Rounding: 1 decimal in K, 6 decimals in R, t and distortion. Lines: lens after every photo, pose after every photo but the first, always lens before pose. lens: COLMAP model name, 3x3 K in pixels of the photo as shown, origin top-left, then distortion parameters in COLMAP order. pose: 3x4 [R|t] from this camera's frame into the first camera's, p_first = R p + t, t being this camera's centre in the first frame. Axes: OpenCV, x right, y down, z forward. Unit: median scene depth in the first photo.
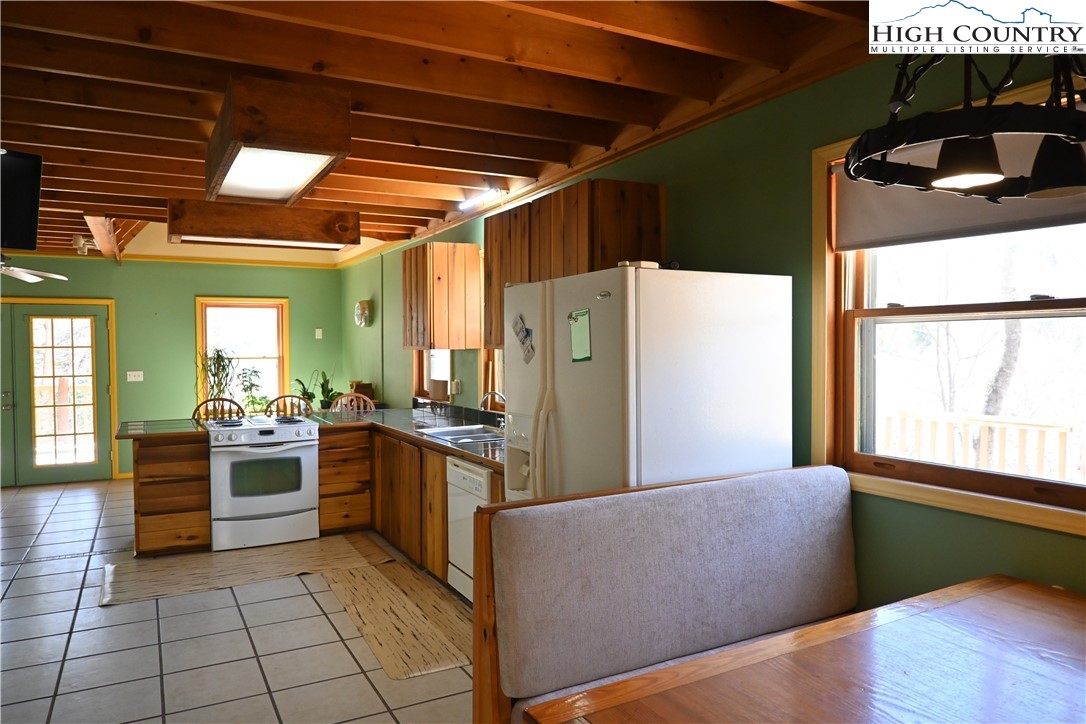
lens RADIAL K [[735.2, 0, 544.9], [0, 735.2, 365.9], [0, 0, 1]] dist [-0.002498, -0.001445]
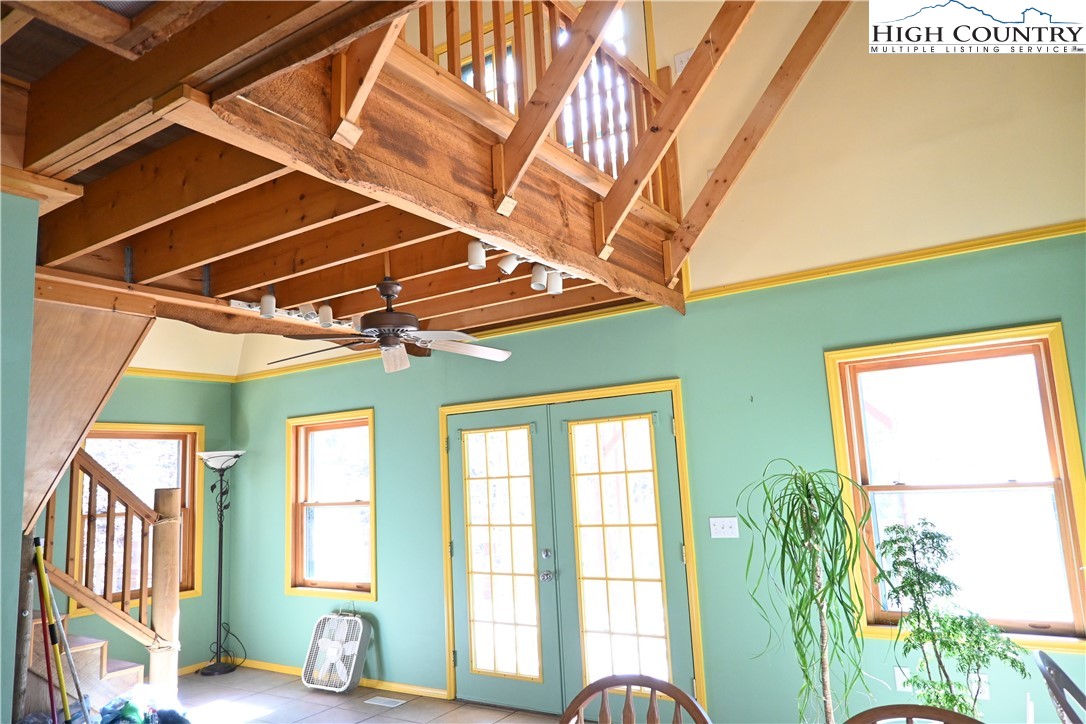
lens RADIAL K [[735.2, 0, 544.3], [0, 735.2, 360.9], [0, 0, 1]] dist [-0.002498, -0.001445]
pose [[0.475370, -0.152134, -0.866532, -0.173471], [0.017824, 0.986399, -0.163401, -0.018323], [0.879605, 0.062231, 0.471616, 0.665259]]
